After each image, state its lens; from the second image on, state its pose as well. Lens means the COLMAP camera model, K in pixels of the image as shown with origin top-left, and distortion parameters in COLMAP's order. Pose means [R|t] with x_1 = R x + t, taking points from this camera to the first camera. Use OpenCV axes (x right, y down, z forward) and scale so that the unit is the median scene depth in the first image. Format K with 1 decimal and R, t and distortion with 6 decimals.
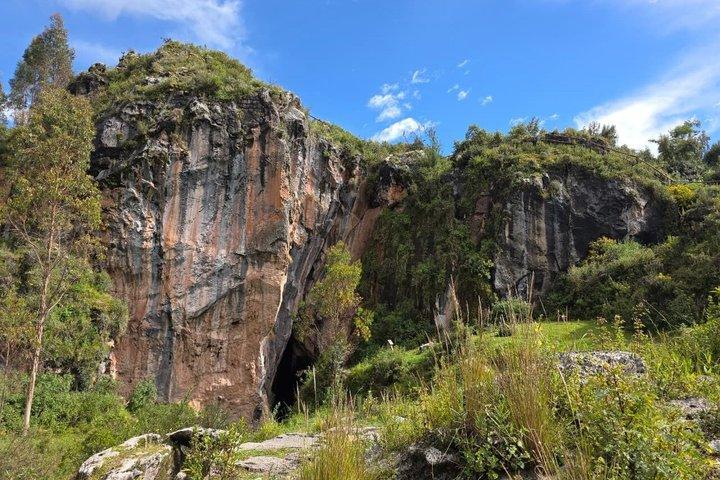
lens RADIAL K [[510.3, 0, 364.3], [0, 510.3, 237.3], [0, 0, 1]] dist [0.064933, -0.061728]
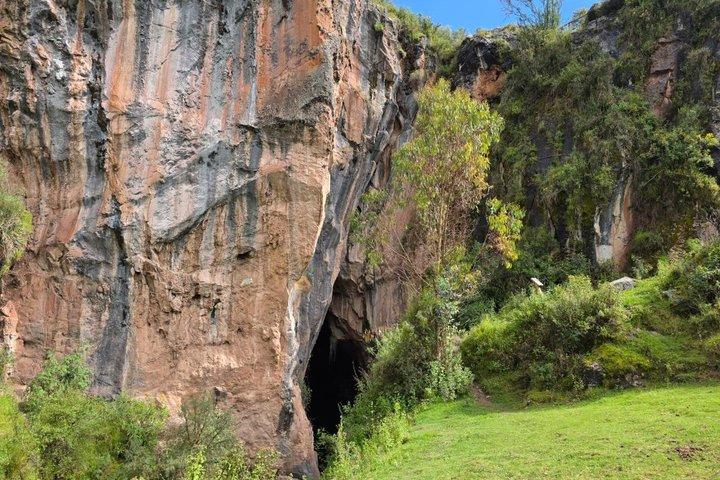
lens RADIAL K [[510.3, 0, 357.3], [0, 510.3, 247.1], [0, 0, 1]] dist [0.064933, -0.061728]
pose [[0.998664, -0.019235, -0.047960, -0.100925], [0.019125, 0.999813, -0.002755, 0.161919], [0.048004, 0.001834, 0.998845, 0.453879]]
